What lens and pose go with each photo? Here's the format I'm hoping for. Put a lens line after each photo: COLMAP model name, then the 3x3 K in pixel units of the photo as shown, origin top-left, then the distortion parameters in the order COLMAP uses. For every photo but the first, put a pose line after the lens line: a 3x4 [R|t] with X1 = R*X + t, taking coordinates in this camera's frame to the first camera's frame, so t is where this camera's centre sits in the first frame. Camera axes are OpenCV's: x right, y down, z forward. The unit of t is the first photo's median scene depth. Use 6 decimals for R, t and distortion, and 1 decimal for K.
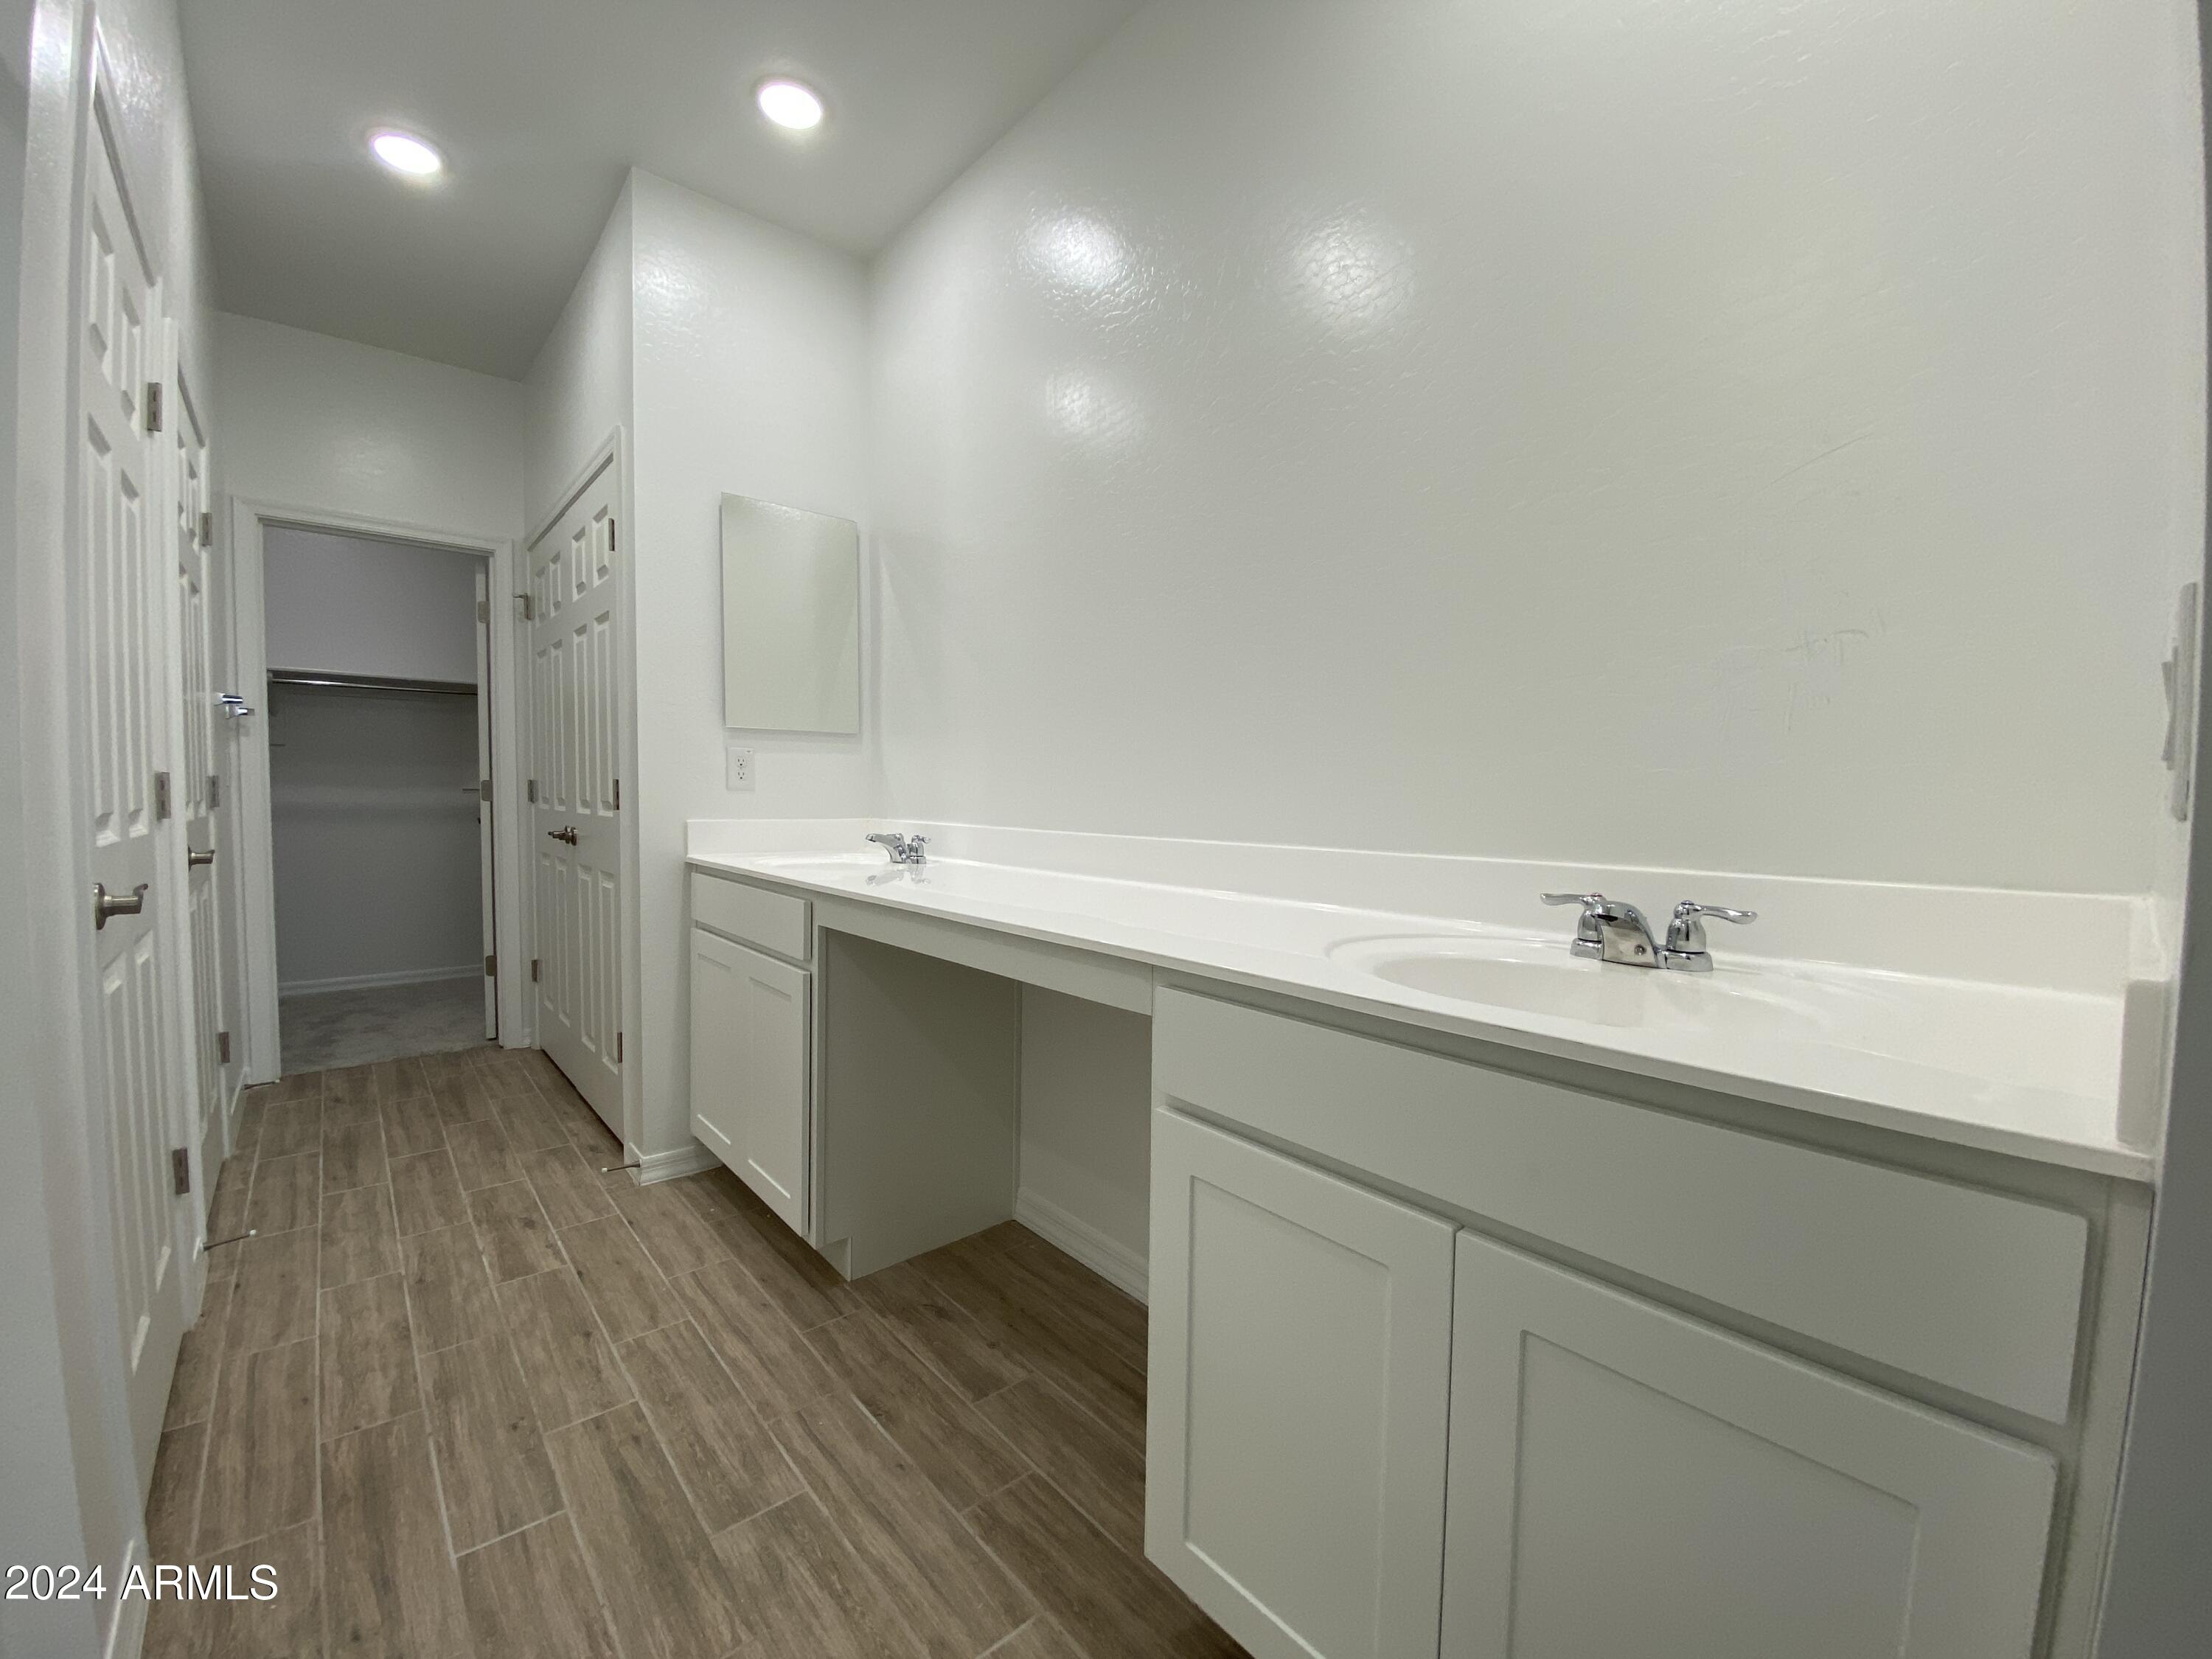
lens RADIAL K [[899.9, 0, 1105.4], [0, 899.9, 833.6], [0, 0, 1]] dist [0.020297, -0.018693]
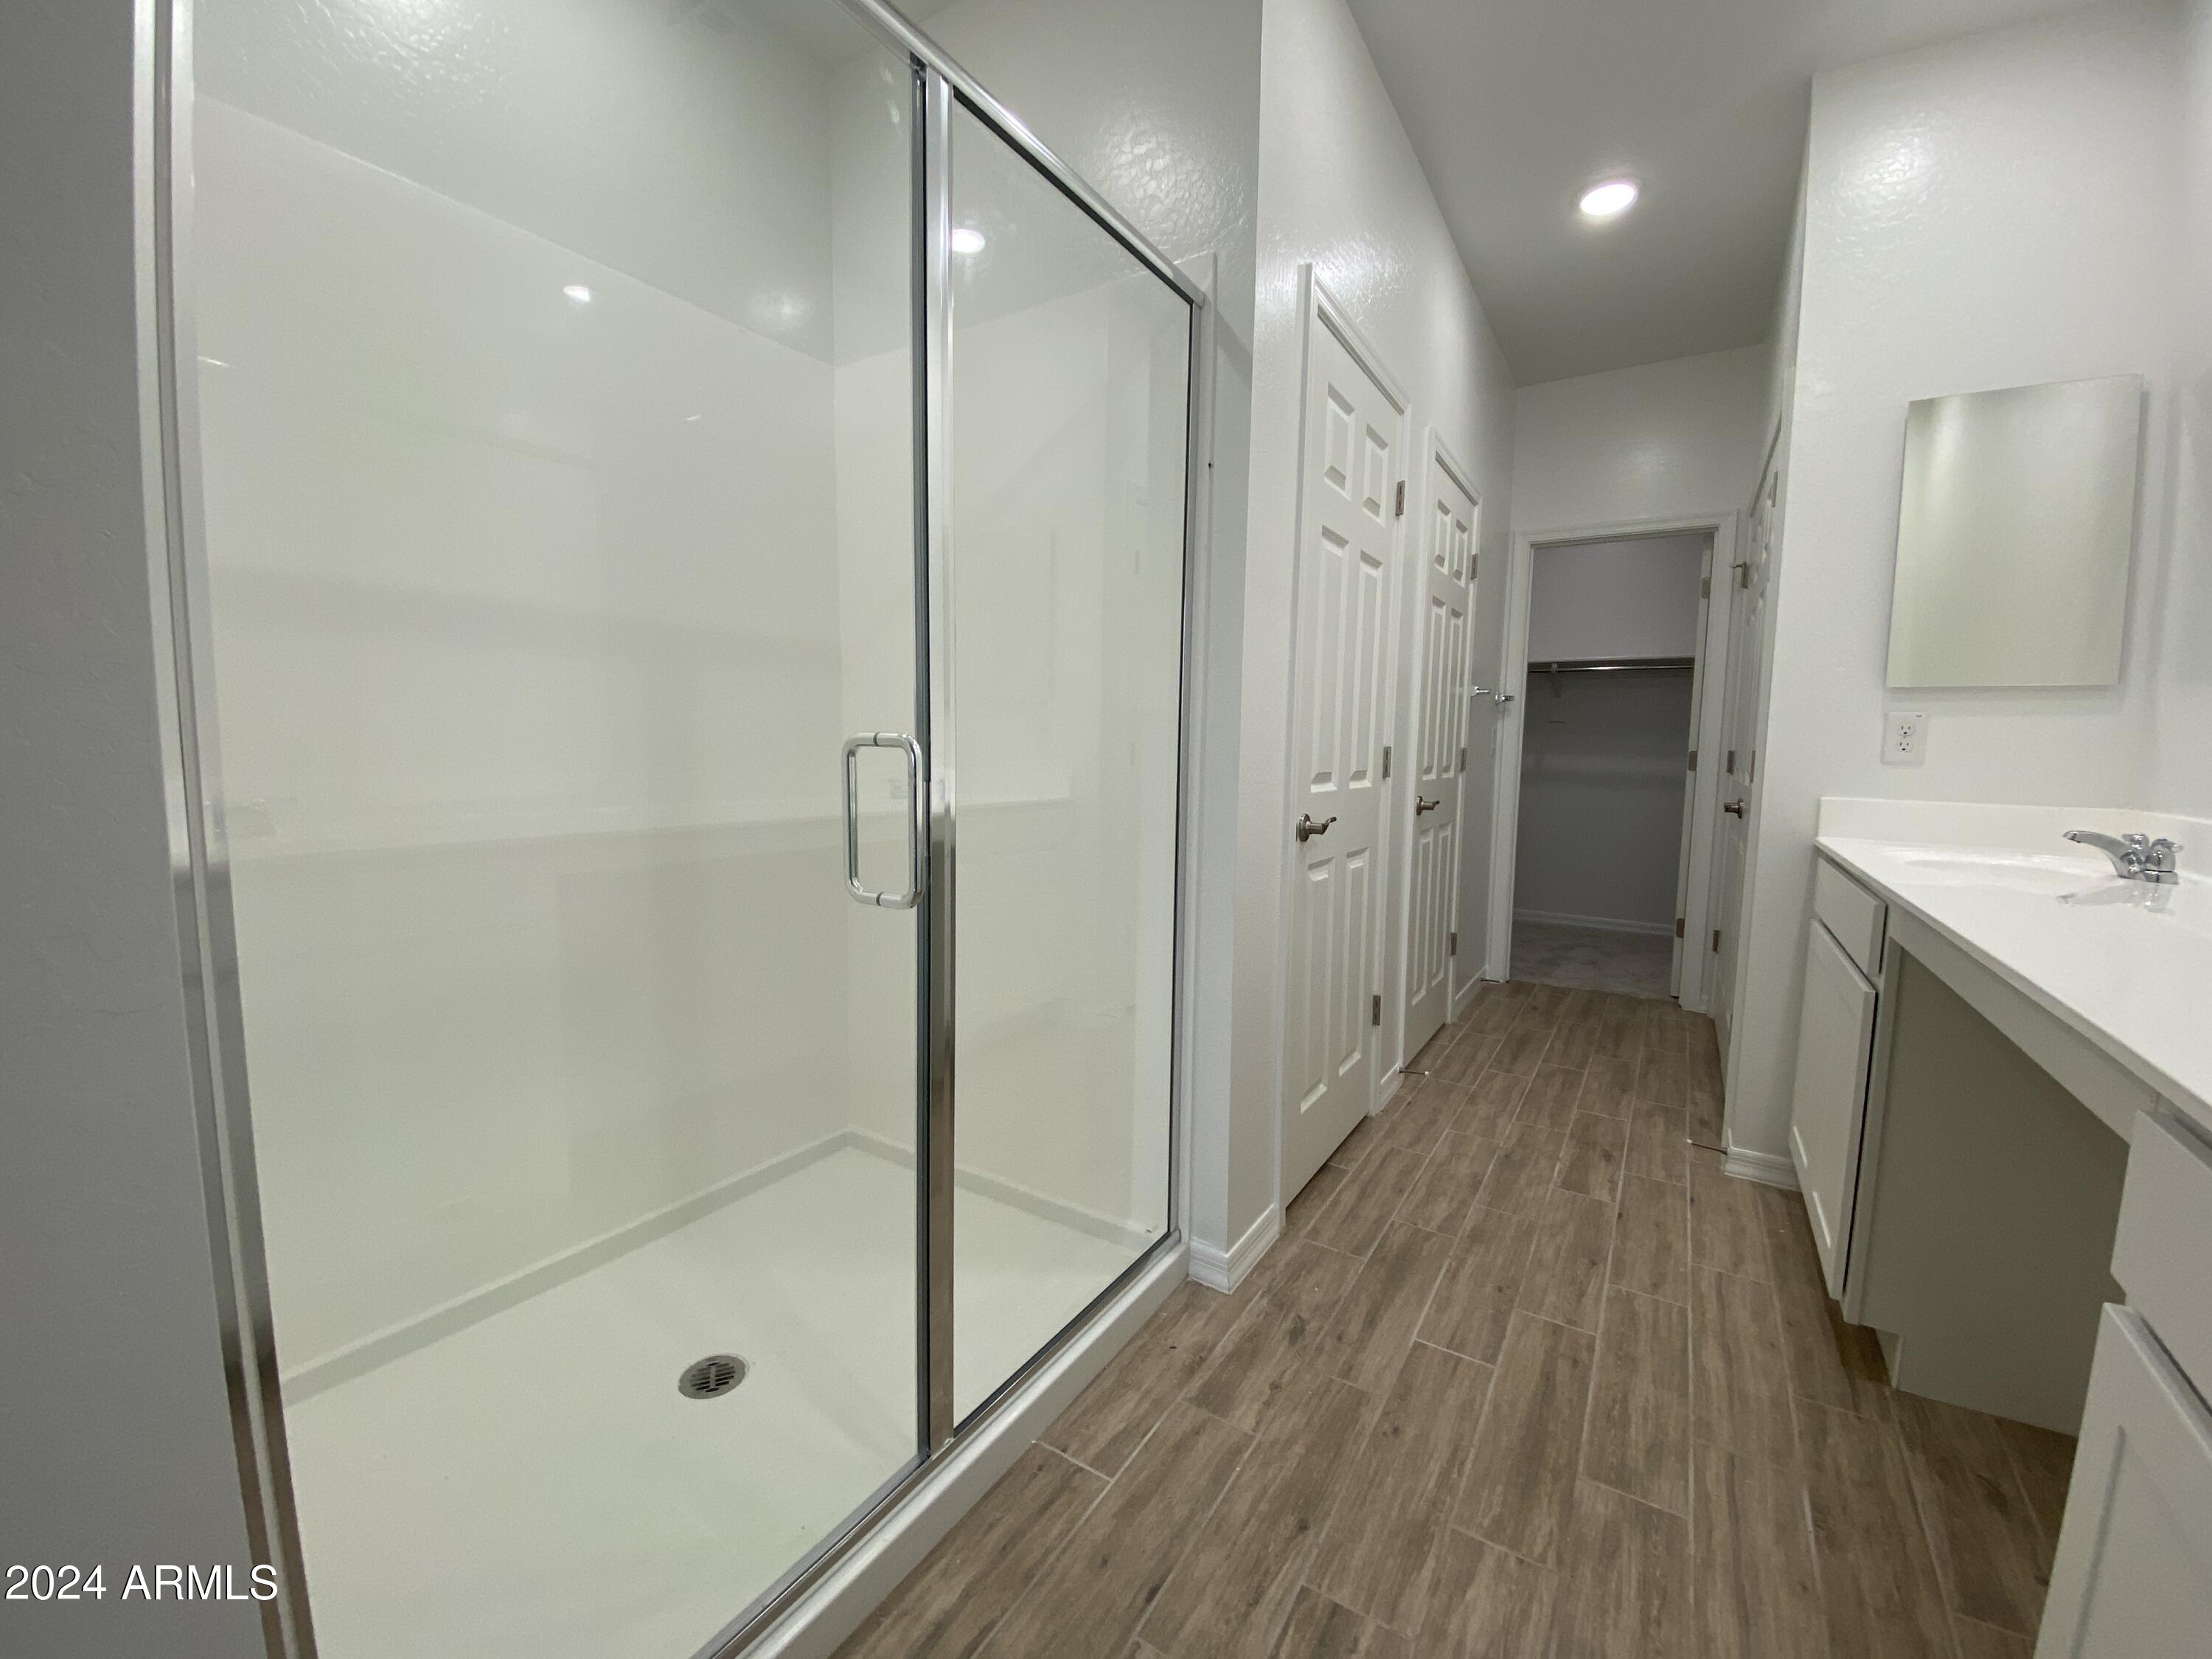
lens RADIAL K [[899.9, 0, 1105.4], [0, 899.9, 833.6], [0, 0, 1]] dist [0.020297, -0.018693]
pose [[0.288852, 0.089217, -0.953208, 0.223450], [-0.057039, 0.995483, 0.075889, -0.008697], [0.955673, 0.032450, 0.292636, 0.093030]]
